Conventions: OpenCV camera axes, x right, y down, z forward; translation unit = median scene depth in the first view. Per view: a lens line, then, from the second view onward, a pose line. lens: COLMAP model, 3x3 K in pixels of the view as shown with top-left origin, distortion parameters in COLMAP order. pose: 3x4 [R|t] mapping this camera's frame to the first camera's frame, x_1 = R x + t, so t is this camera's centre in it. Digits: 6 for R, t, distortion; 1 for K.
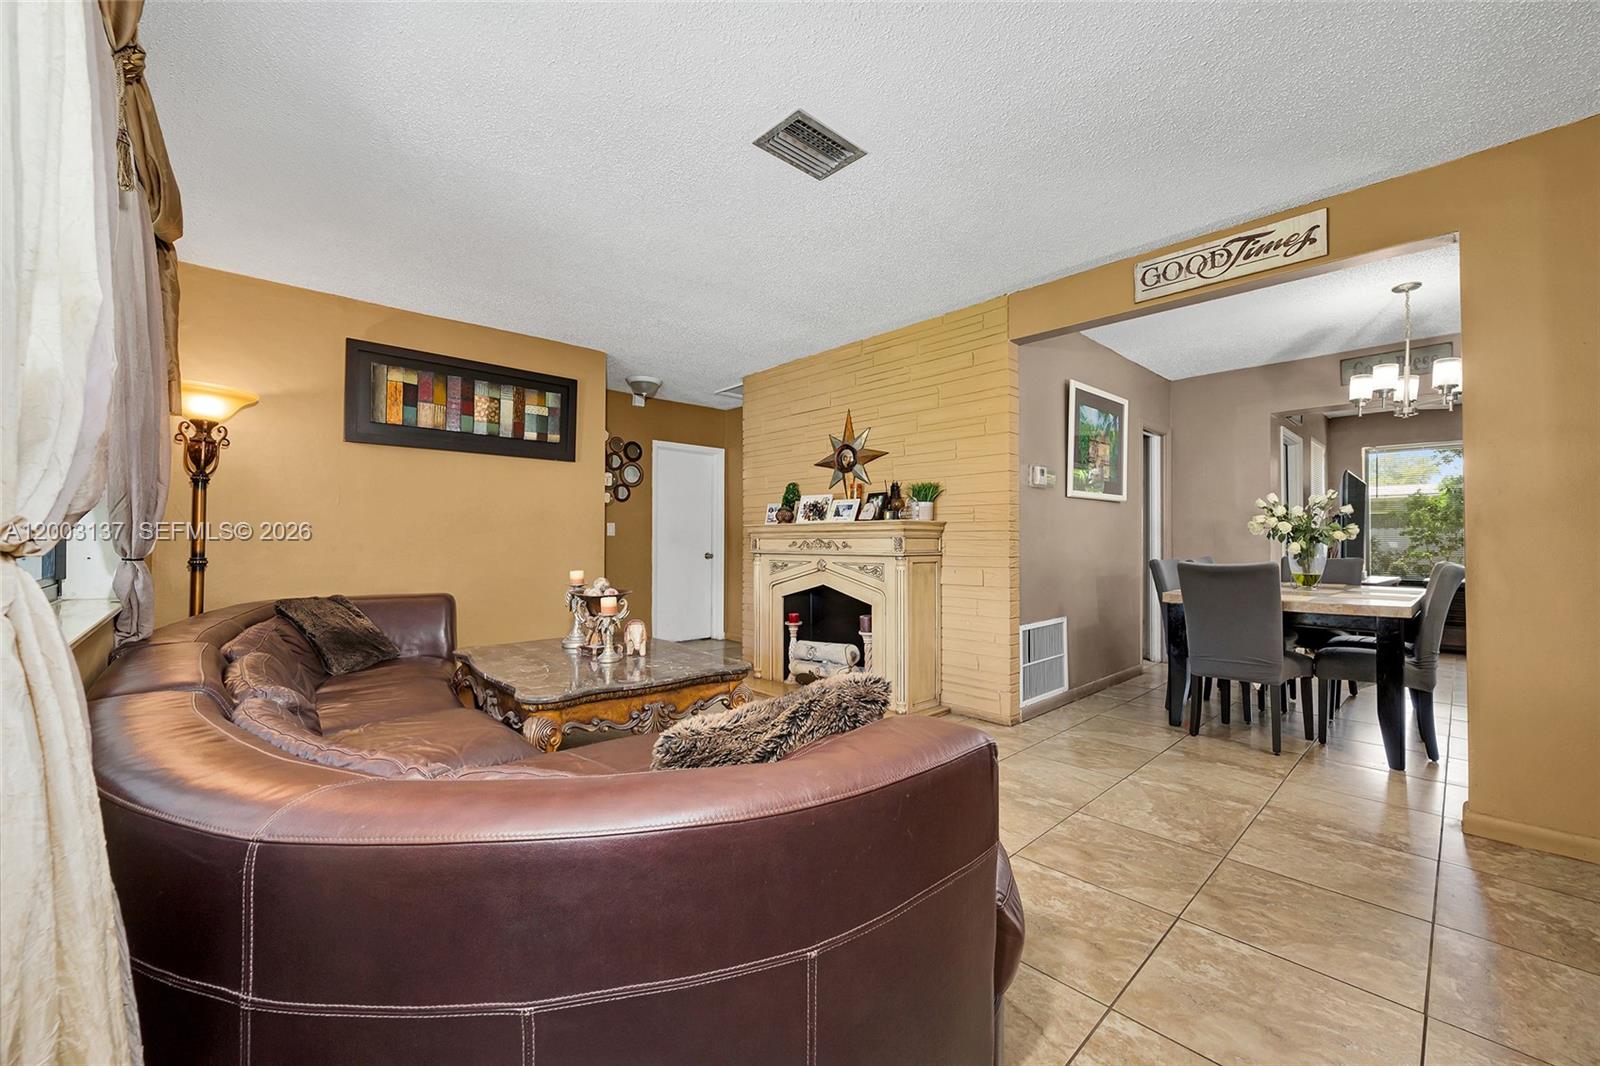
lens RADIAL K [[632.1, 0, 783.4], [0, 632.1, 536.1], [0, 0, 1]] dist [-0.001625, -0.000314]
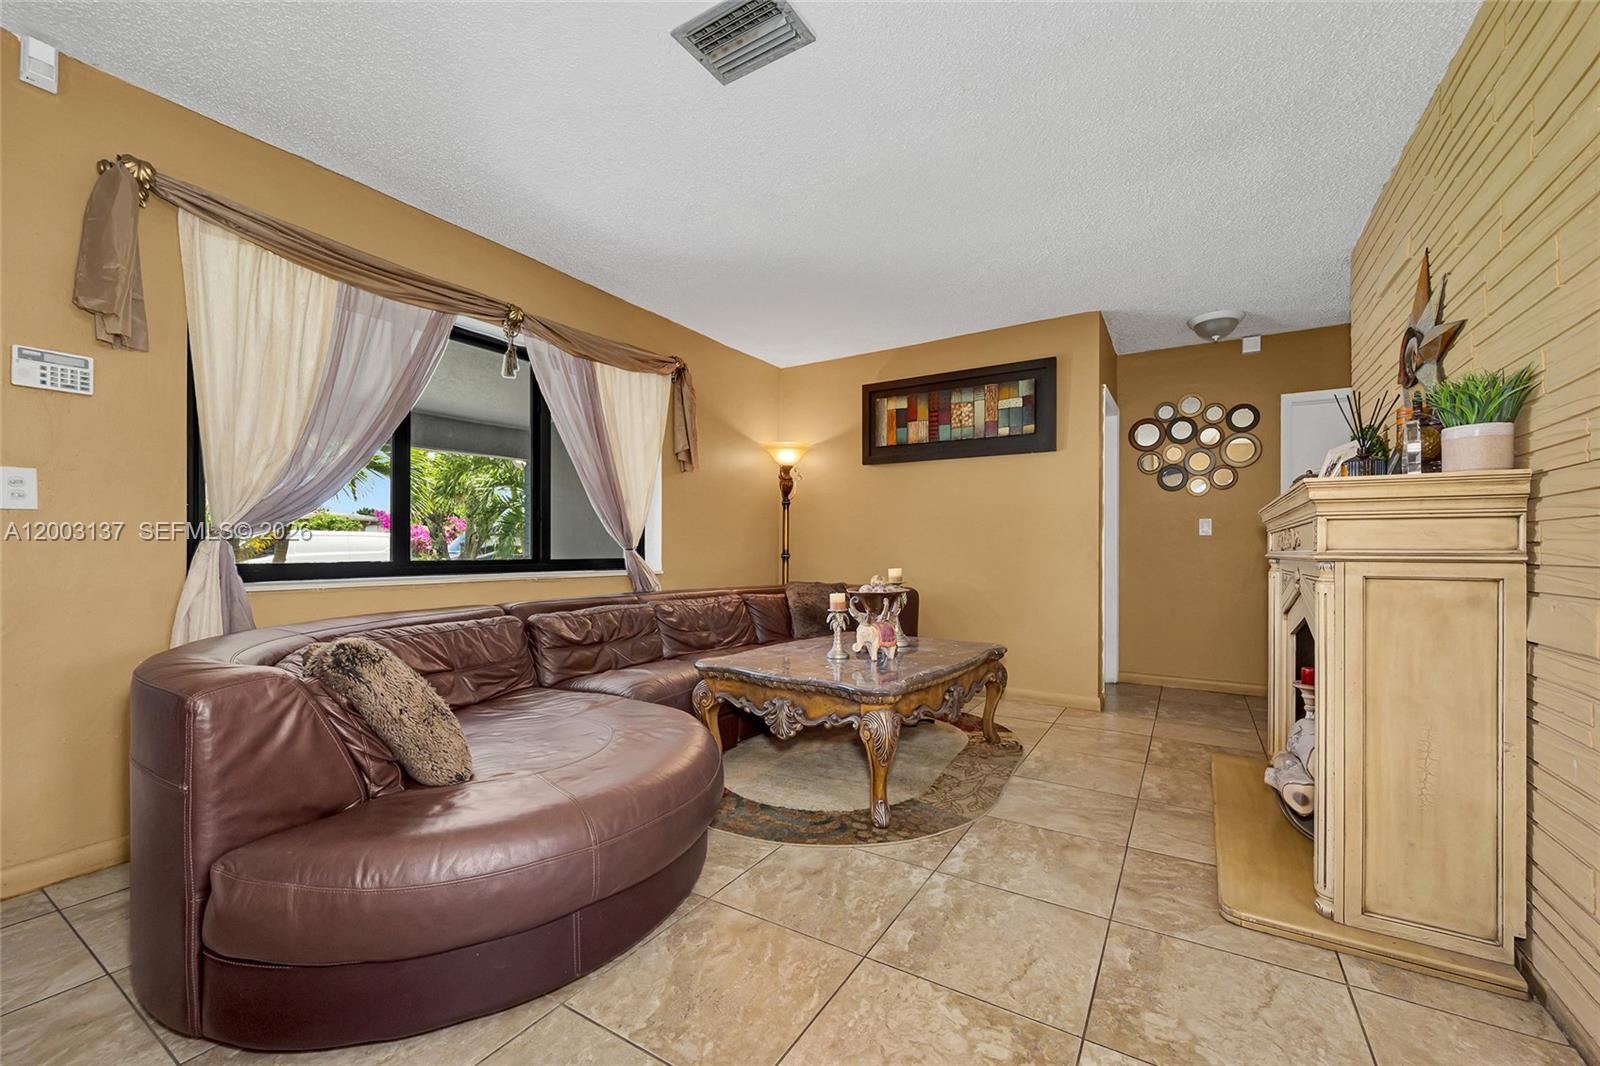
lens RADIAL K [[632.1, 0, 795.0], [0, 632.1, 542.6], [0, 0, 1]] dist [-0.001625, -0.000314]
pose [[0.267273, -0.012211, -0.963544, 0.492394], [0.003855, 0.999925, -0.011603, 0.021549], [0.963613, -0.000613, 0.267300, 0.500540]]
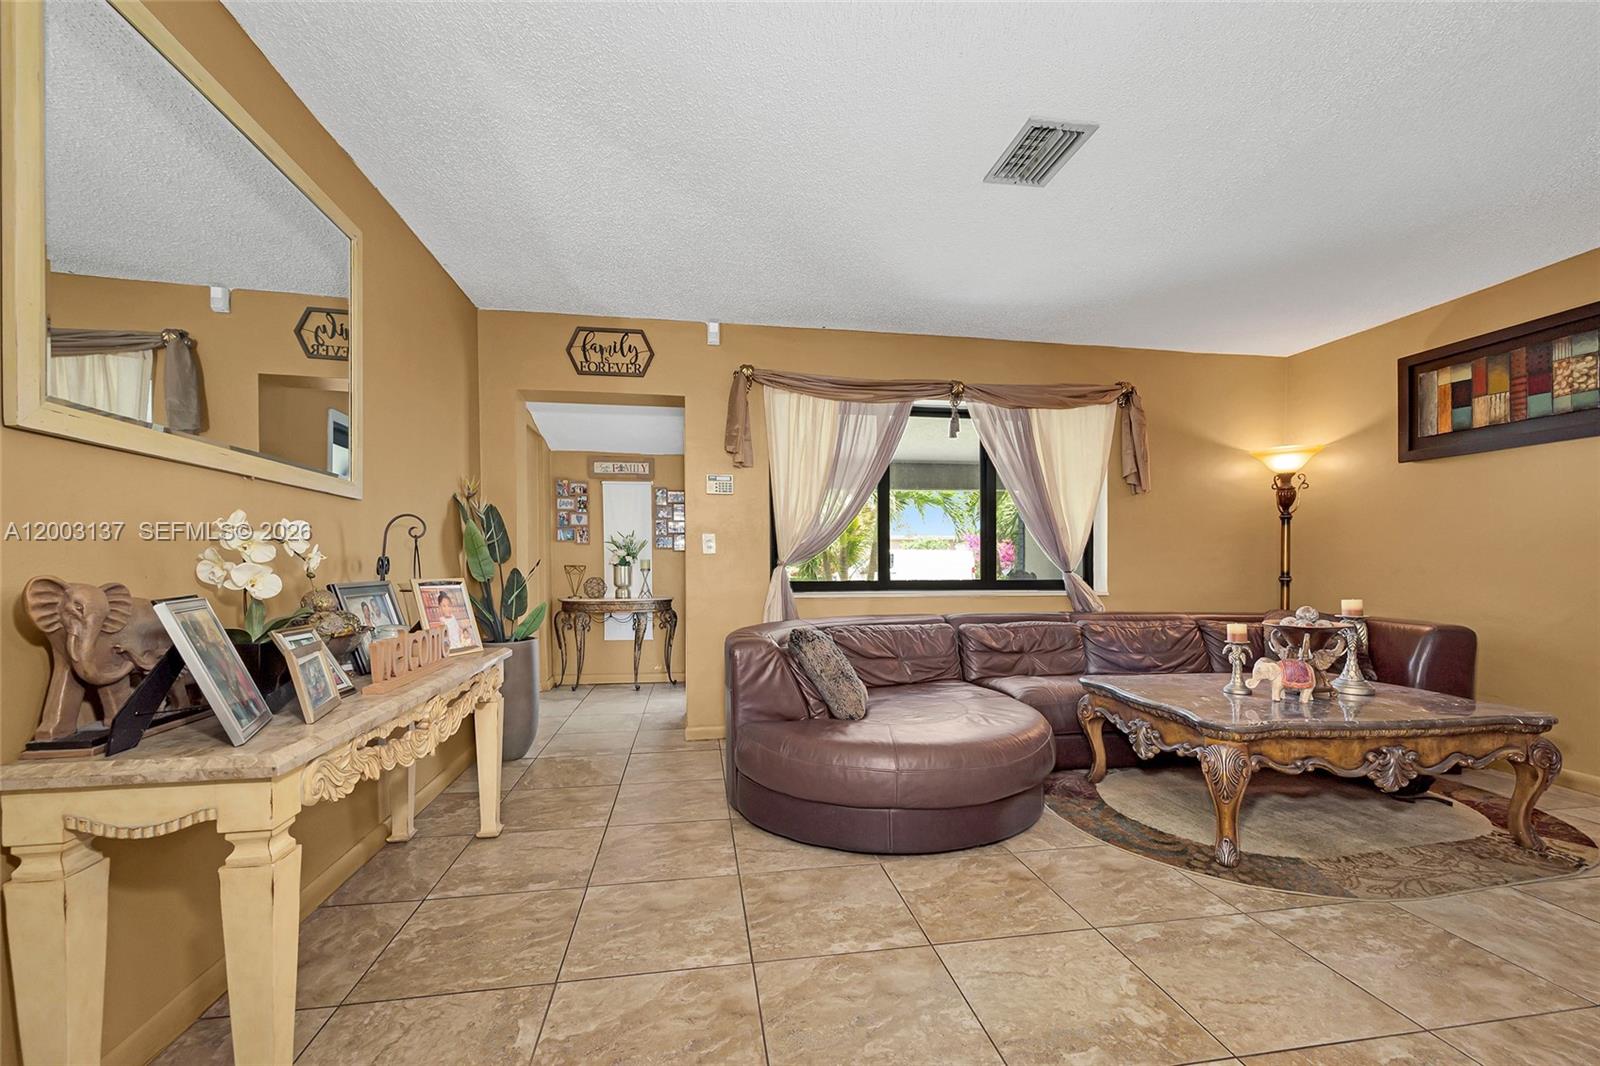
lens RADIAL K [[632.1, 0, 799.7], [0, 632.1, 570.3], [0, 0, 1]] dist [-0.001625, -0.000314]
pose [[-0.546270, 0.007286, -0.837577, 0.628835], [0.003442, 0.999973, 0.006454, 0.008180], [0.837602, 0.000642, -0.546281, 0.722461]]
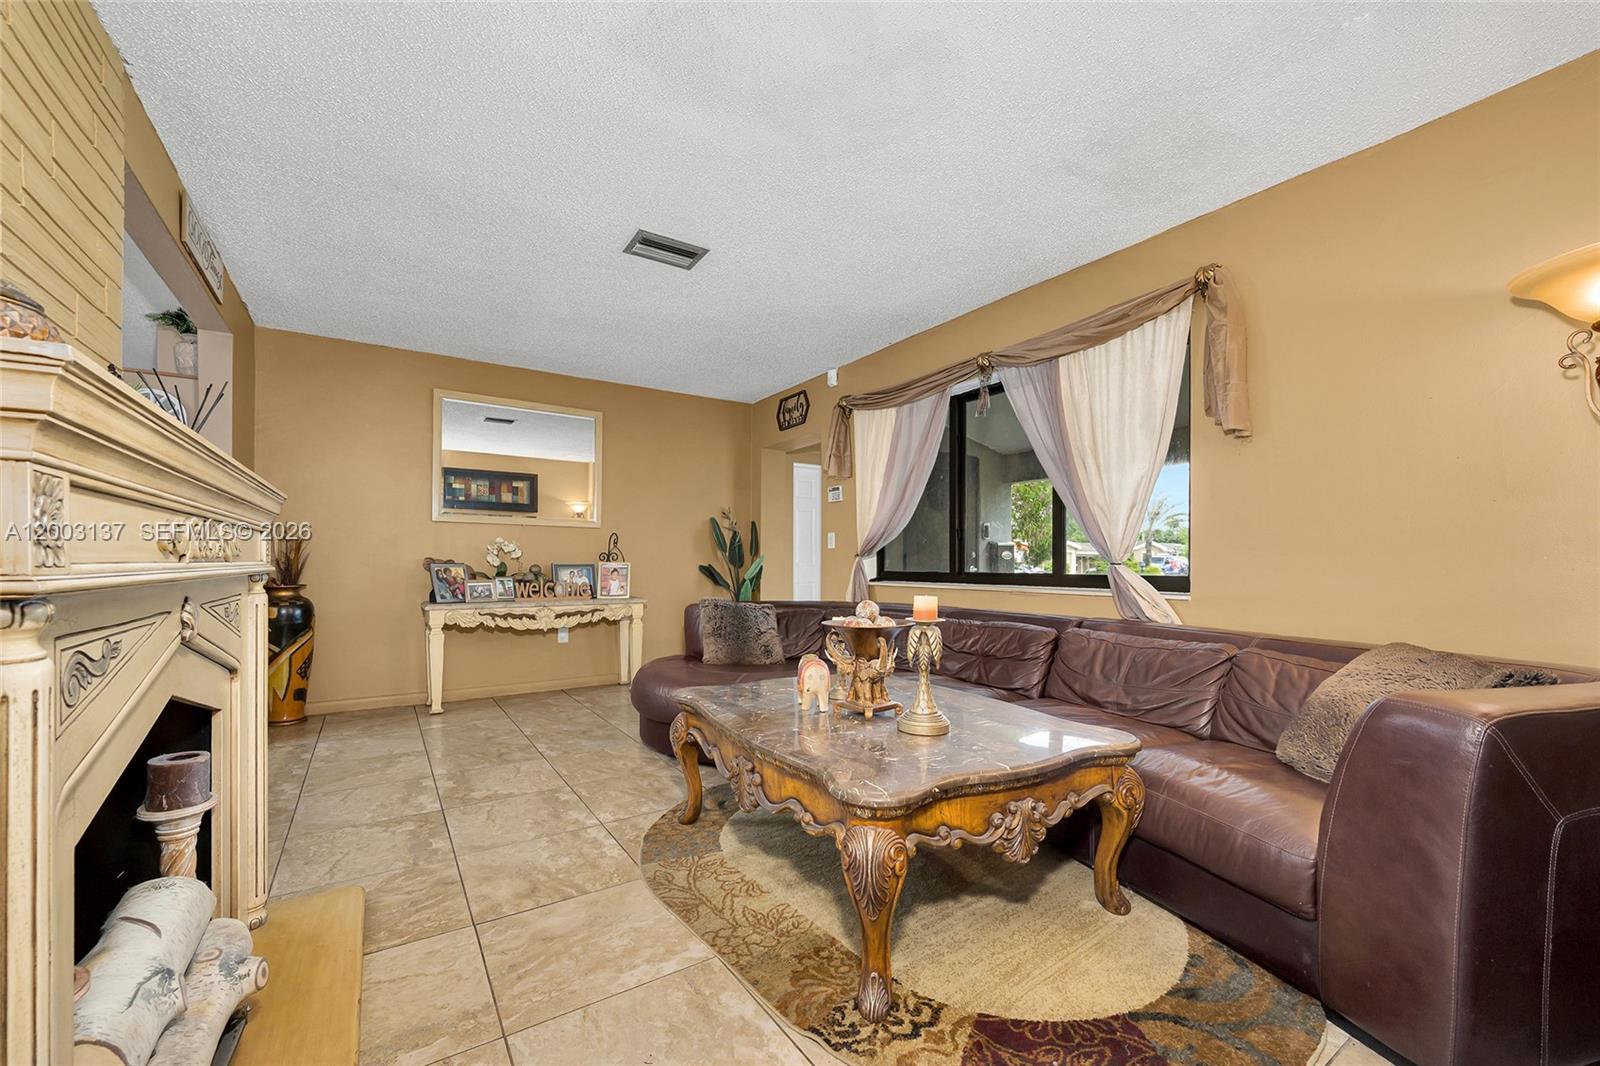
lens RADIAL K [[632.1, 0, 814.7], [0, 632.1, 555.2], [0, 0, 1]] dist [-0.001625, -0.000314]
pose [[-0.991988, -0.002375, 0.126312, -0.256000], [-0.004174, 0.999894, -0.013977, 0.020966], [-0.126265, -0.014392, -0.991892, 1.341311]]
